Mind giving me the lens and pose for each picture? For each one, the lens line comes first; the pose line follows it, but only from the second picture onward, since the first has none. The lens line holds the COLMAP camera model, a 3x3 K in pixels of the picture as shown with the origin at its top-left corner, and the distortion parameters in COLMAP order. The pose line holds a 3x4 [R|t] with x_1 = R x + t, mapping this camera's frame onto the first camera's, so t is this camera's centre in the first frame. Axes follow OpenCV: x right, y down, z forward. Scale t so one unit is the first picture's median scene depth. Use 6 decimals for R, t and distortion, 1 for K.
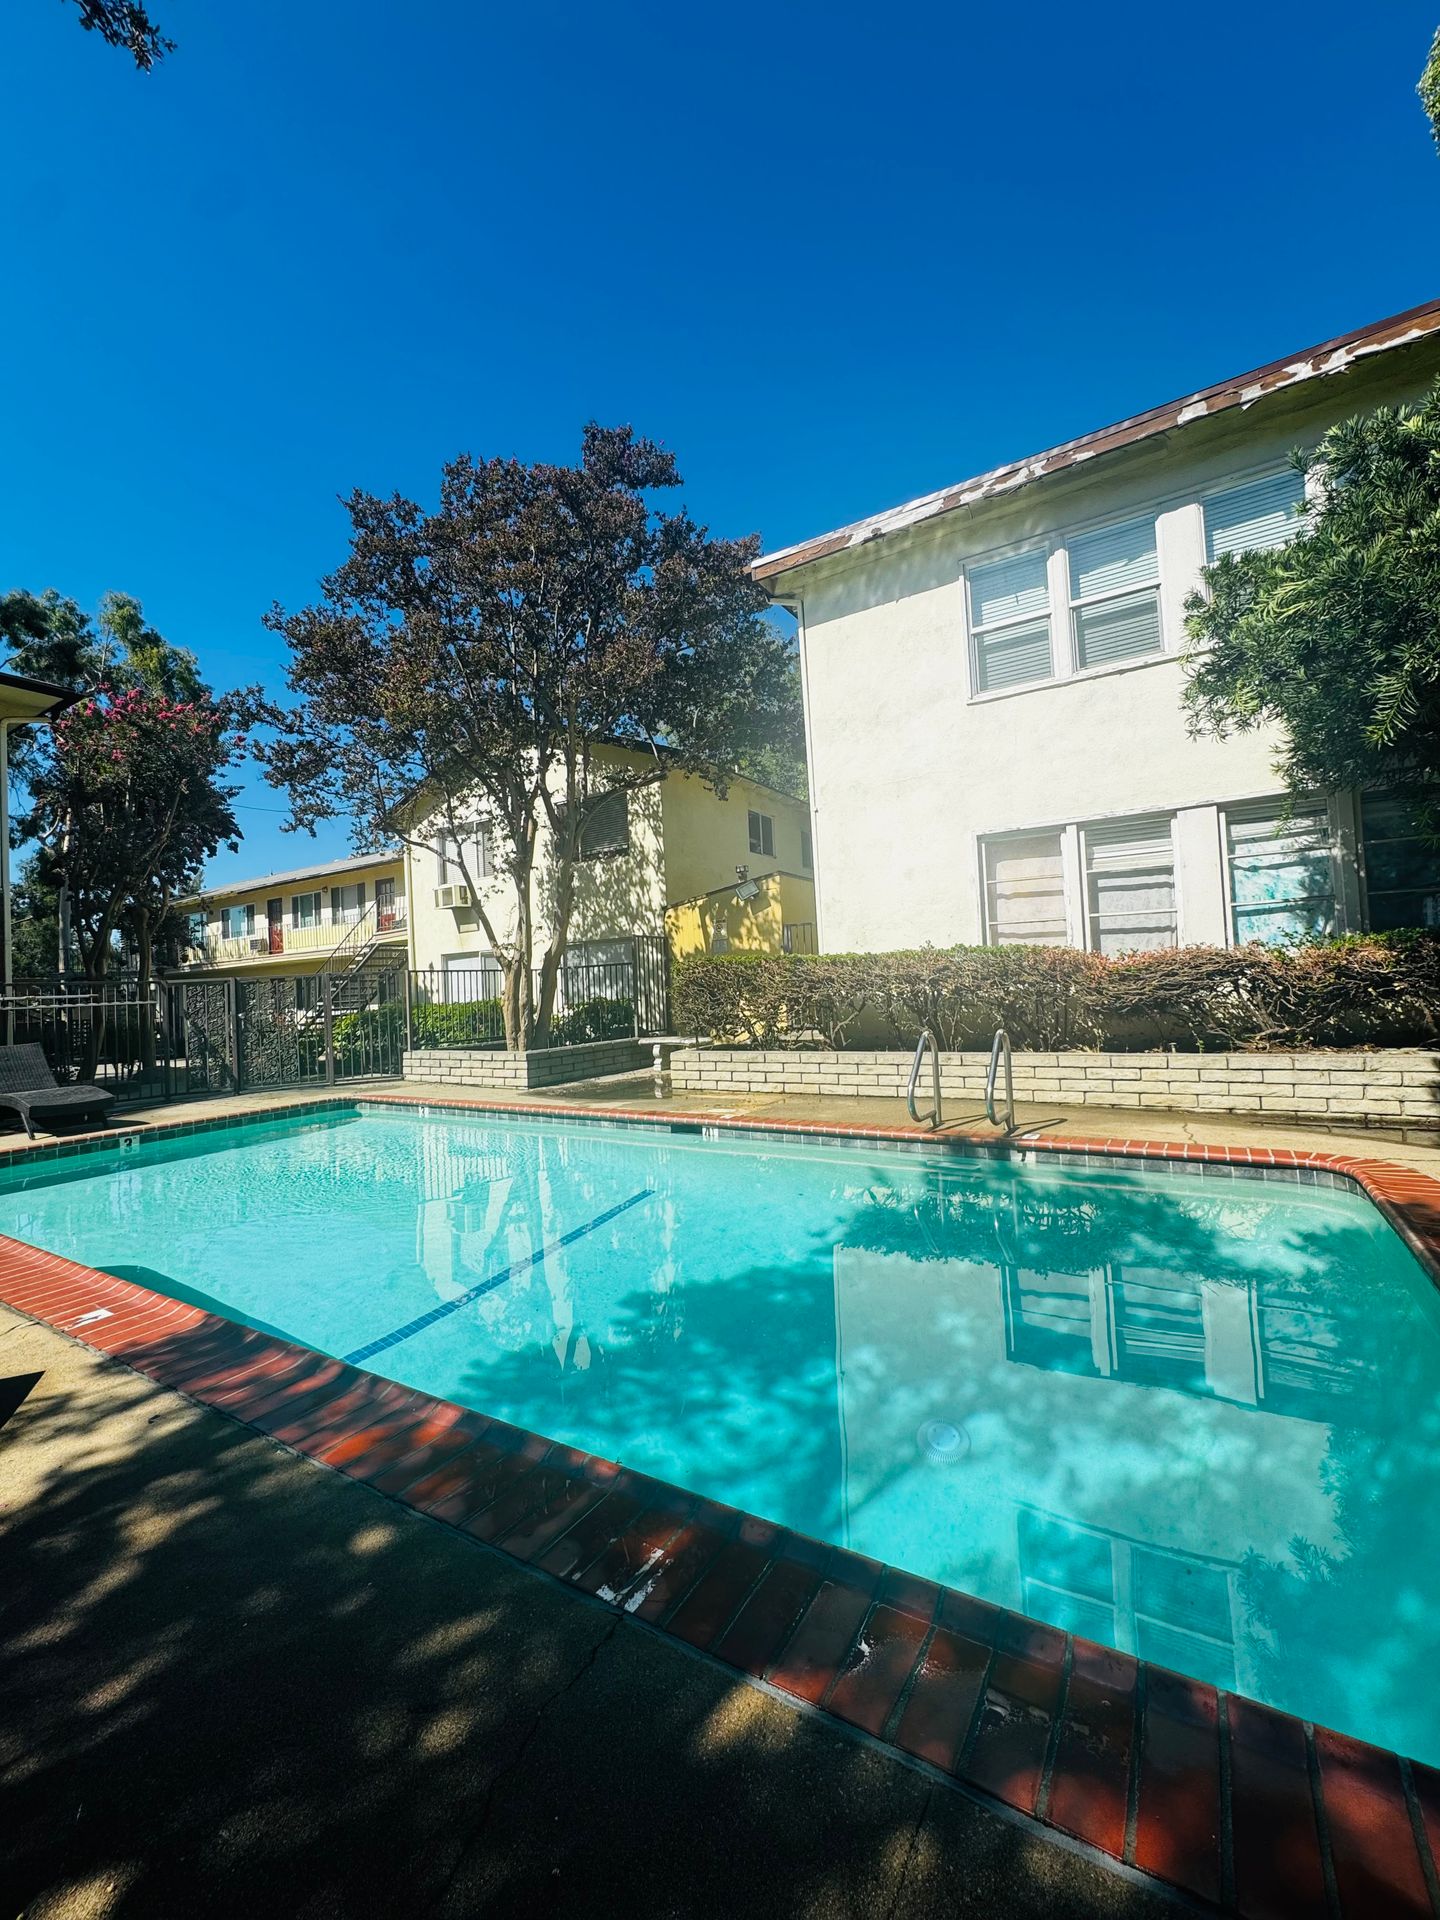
lens RADIAL K [[755.4, 0, 765.2], [0, 755.4, 965.9], [0, 0, 1]] dist [-0.023080, 0.000049]
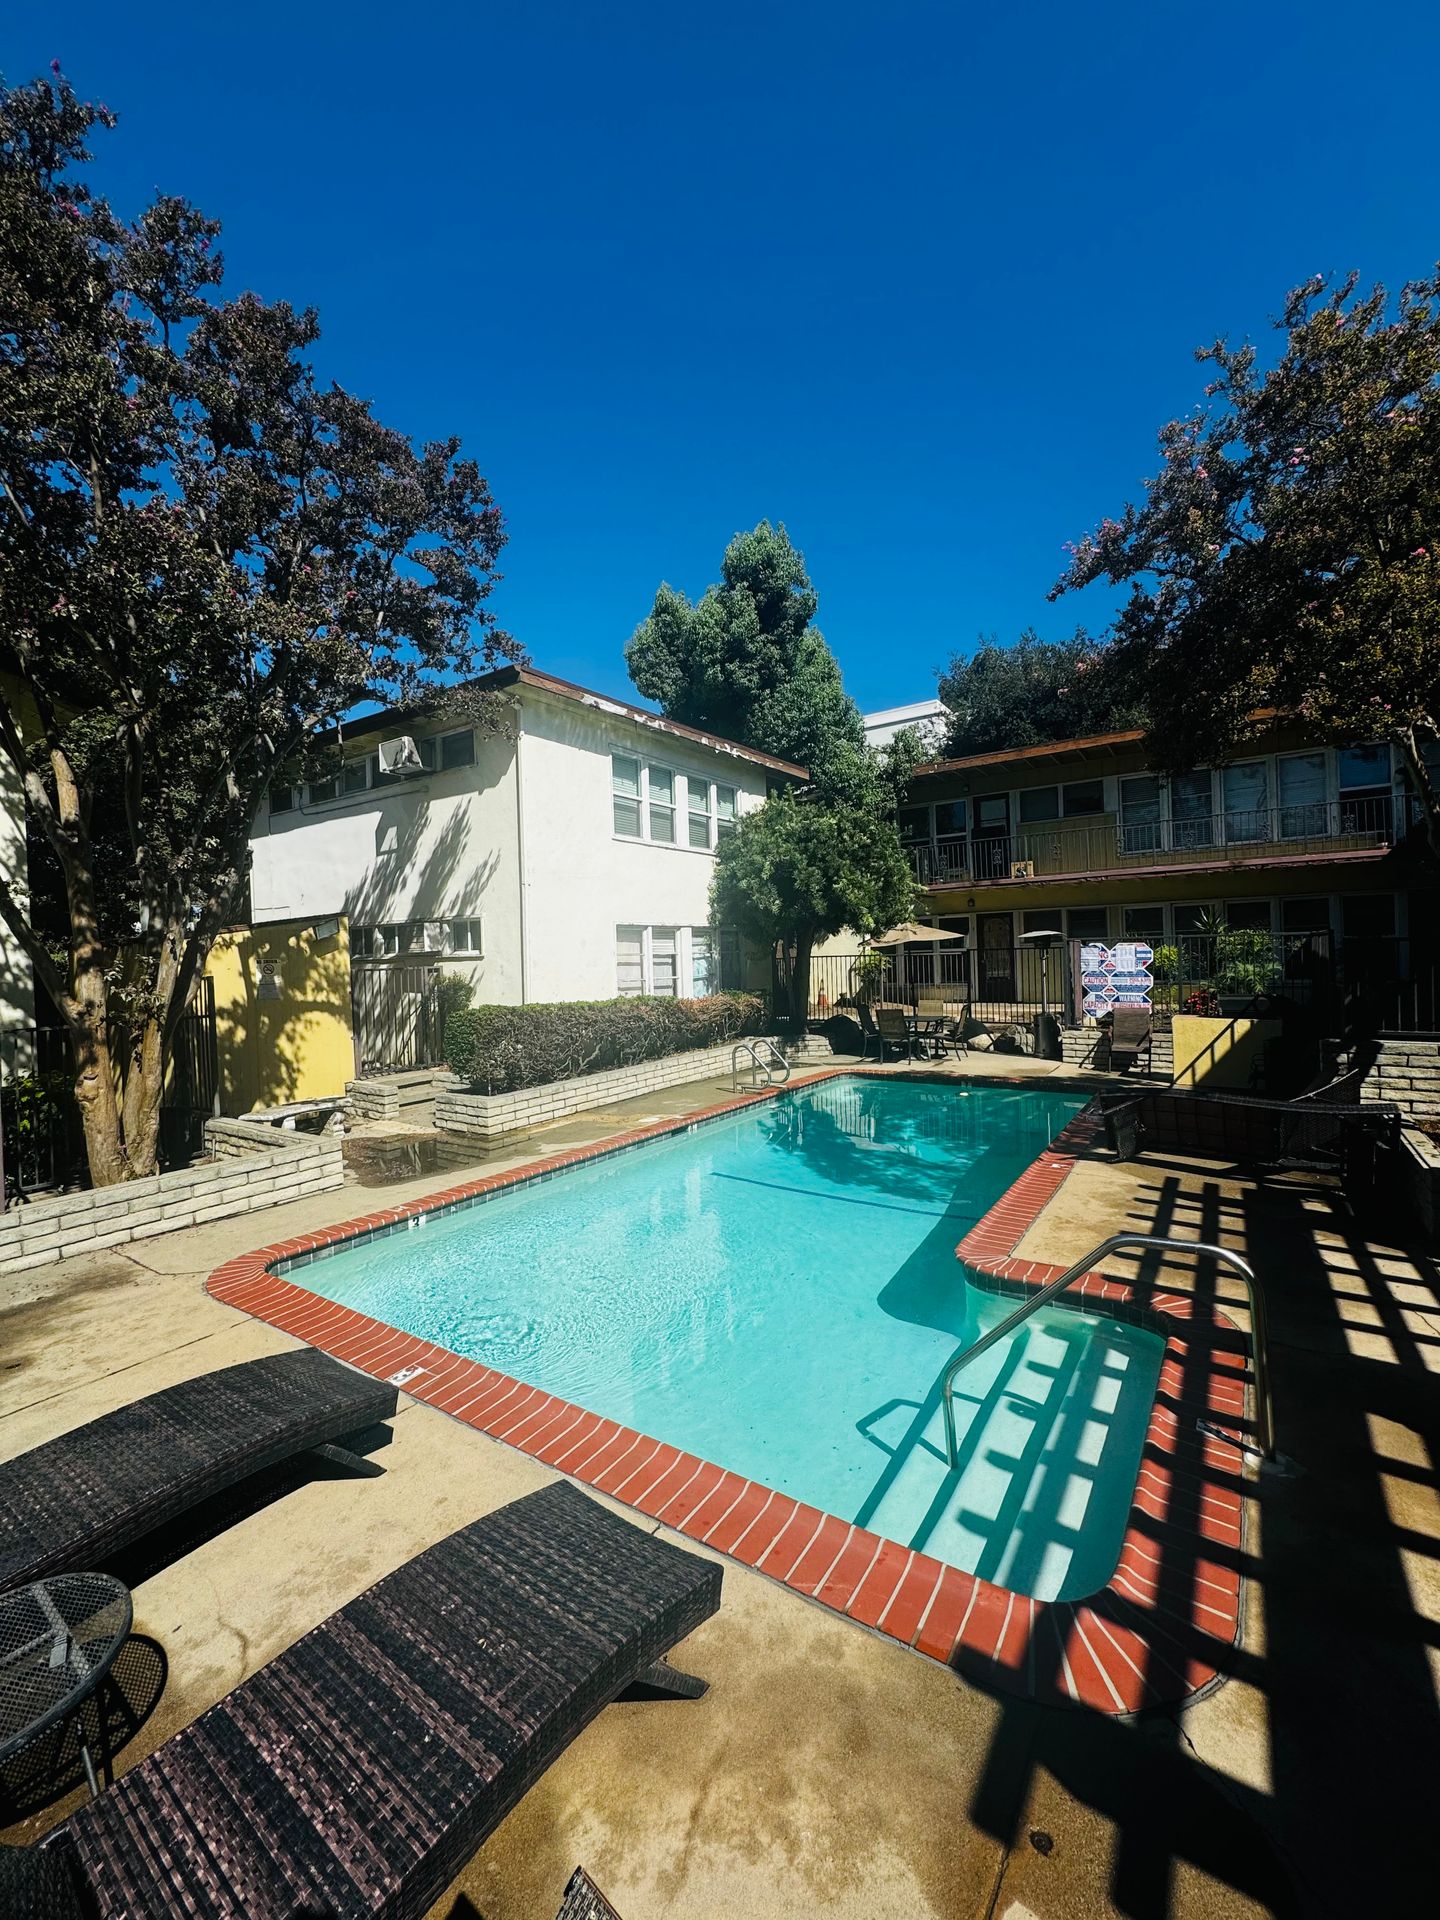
lens RADIAL K [[766.3, 0, 709.4], [0, 766.3, 954.9], [0, 0, 1]] dist [0.002419, -0.000144]
pose [[0.071867, 0.066583, 0.995189, -1.212196], [0.038134, 0.996856, -0.069448, 0.005190], [-0.996685, 0.042941, 0.069102, 0.677865]]
